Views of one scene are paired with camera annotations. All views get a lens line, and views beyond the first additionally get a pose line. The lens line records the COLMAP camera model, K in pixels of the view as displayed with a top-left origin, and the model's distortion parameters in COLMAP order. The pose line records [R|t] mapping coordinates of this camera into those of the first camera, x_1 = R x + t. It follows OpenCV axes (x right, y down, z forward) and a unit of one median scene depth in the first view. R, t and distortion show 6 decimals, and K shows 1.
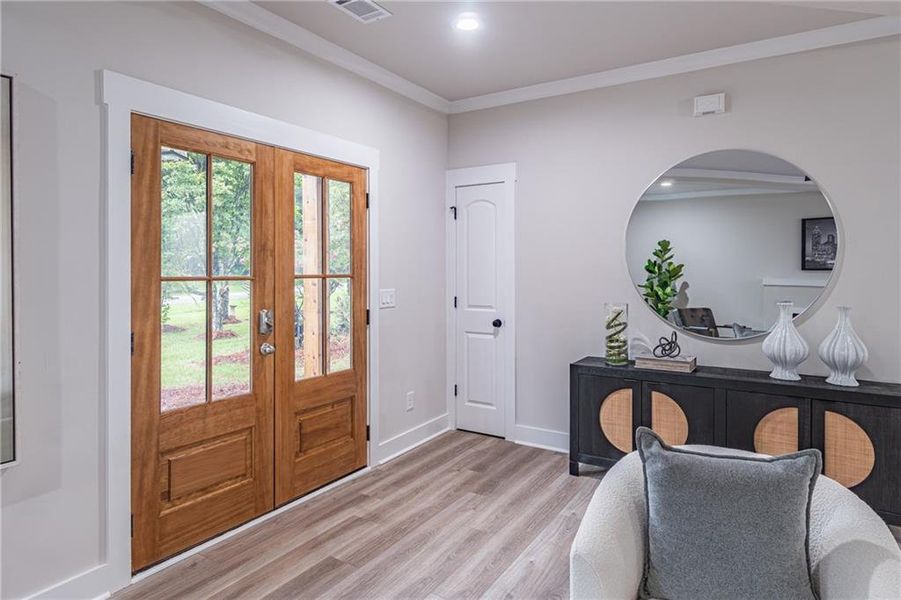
lens RADIAL K [[541.3, 0, 470.9], [0, 541.3, 268.5], [0, 0, 1]] dist [-0.003407, 0.001210]
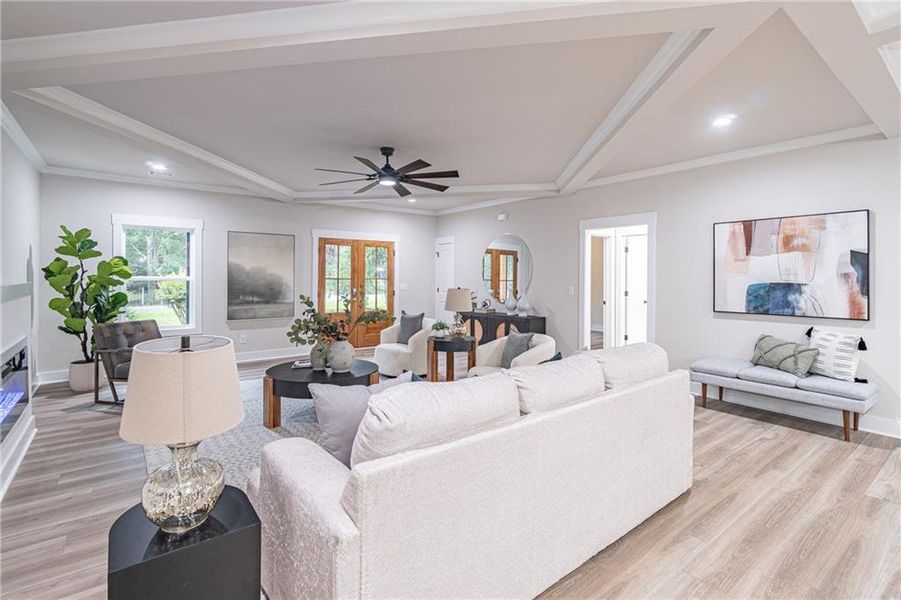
lens RADIAL K [[428.7, 0, 452.3], [0, 428.7, 274.8], [0, 0, 1]] dist [-0.011894, 0.003886]
pose [[0.940513, 0.003442, -0.339741, 1.068218], [-0.007680, 0.999909, -0.011132, 0.016819], [0.339672, 0.013079, 0.940453, -1.274463]]
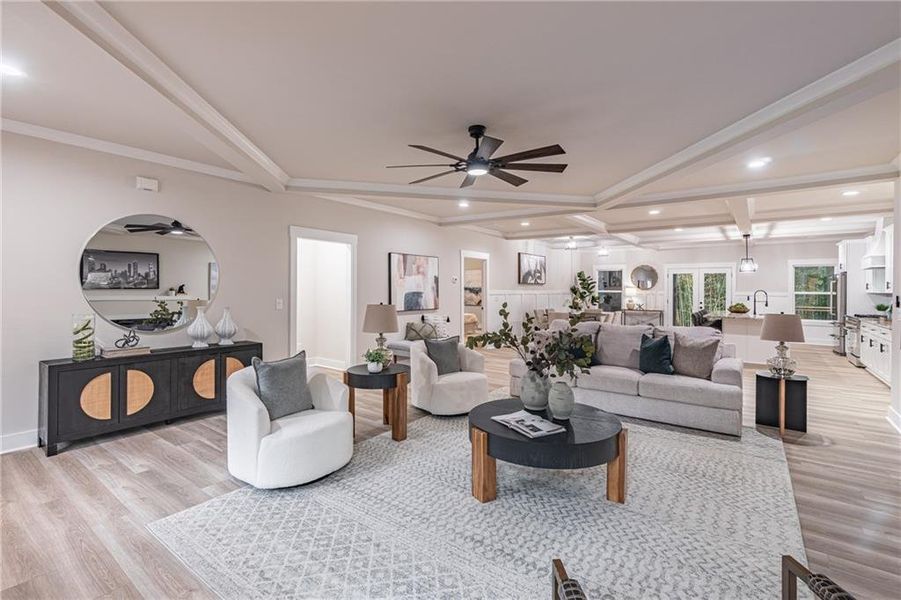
lens RADIAL K [[406.7, 0, 455.0], [0, 406.7, 293.4], [0, 0, 1]] dist [-0.002778, -0.001114]
pose [[0.076788, -0.008019, 0.997015, -0.748139], [0.003523, 0.999964, 0.007771, 0.009599], [-0.997041, 0.002916, 0.076813, 0.013906]]
